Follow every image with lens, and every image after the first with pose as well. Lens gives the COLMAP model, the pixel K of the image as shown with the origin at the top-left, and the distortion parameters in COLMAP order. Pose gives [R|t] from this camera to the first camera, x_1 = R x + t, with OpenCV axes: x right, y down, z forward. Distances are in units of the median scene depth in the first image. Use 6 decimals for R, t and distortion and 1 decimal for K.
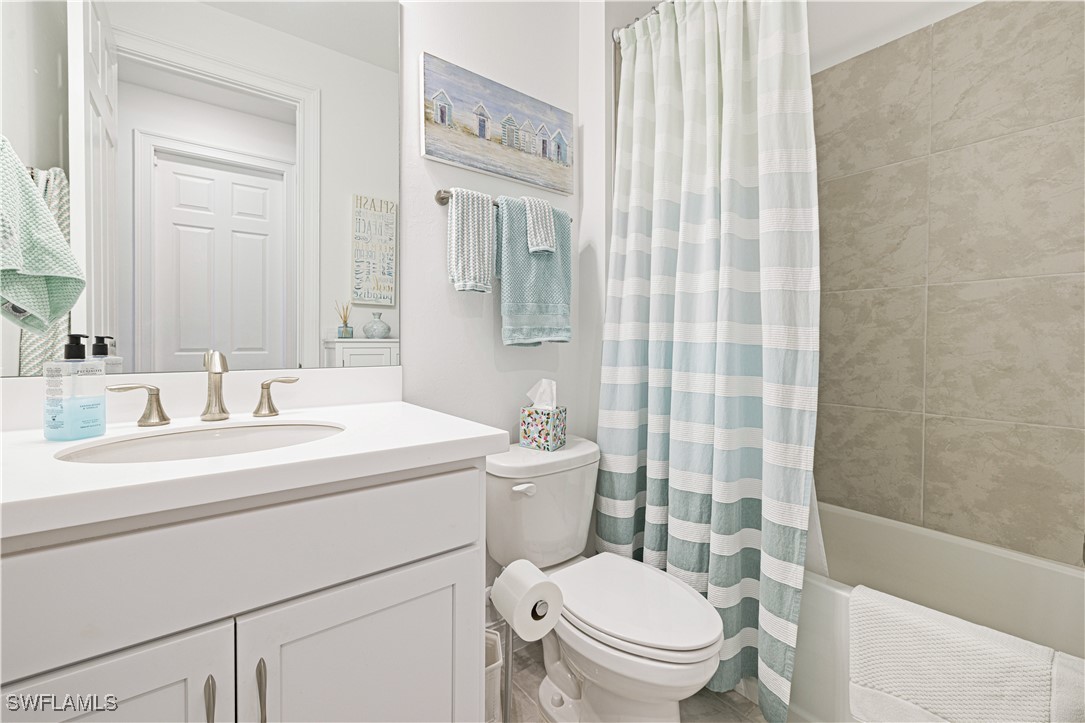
lens RADIAL K [[459.5, 0, 539.8], [0, 459.5, 373.3], [0, 0, 1]] dist [0.001330, 0.000226]
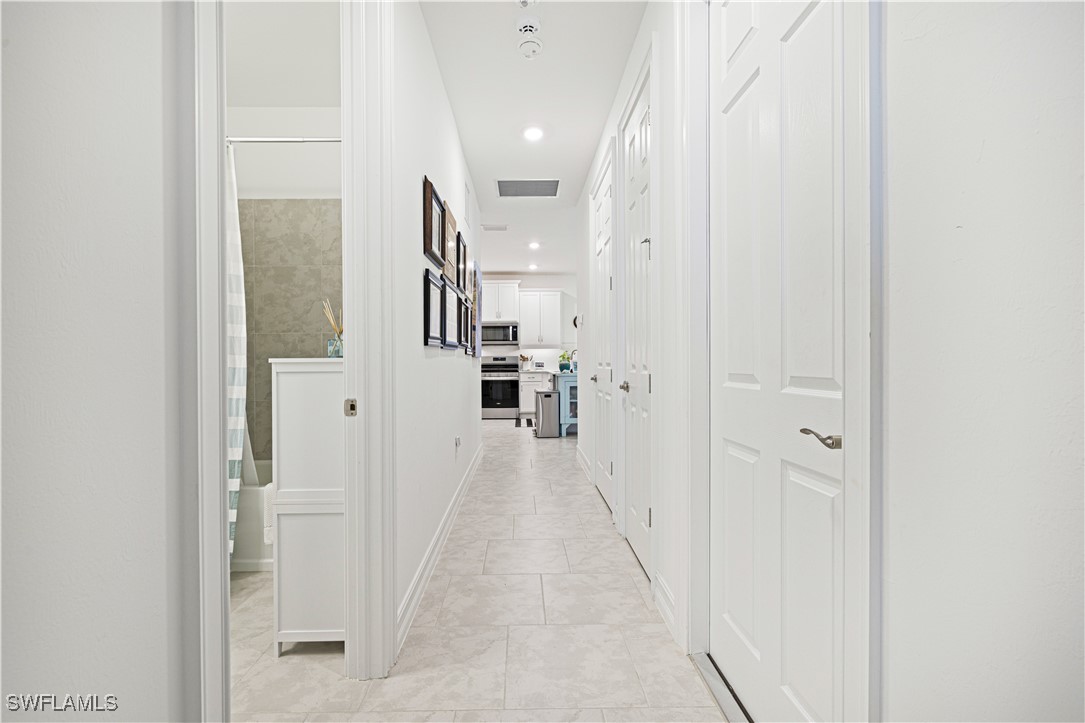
lens RADIAL K [[458.0, 0, 514.4], [0, 458.0, 363.5], [0, 0, 1]] dist [0.000012, 0.000010]
pose [[0.626013, -0.004270, 0.779801, -0.193925], [0.052197, 0.997972, -0.036438, 0.062012], [-0.778064, 0.063514, 0.624966, -1.071385]]
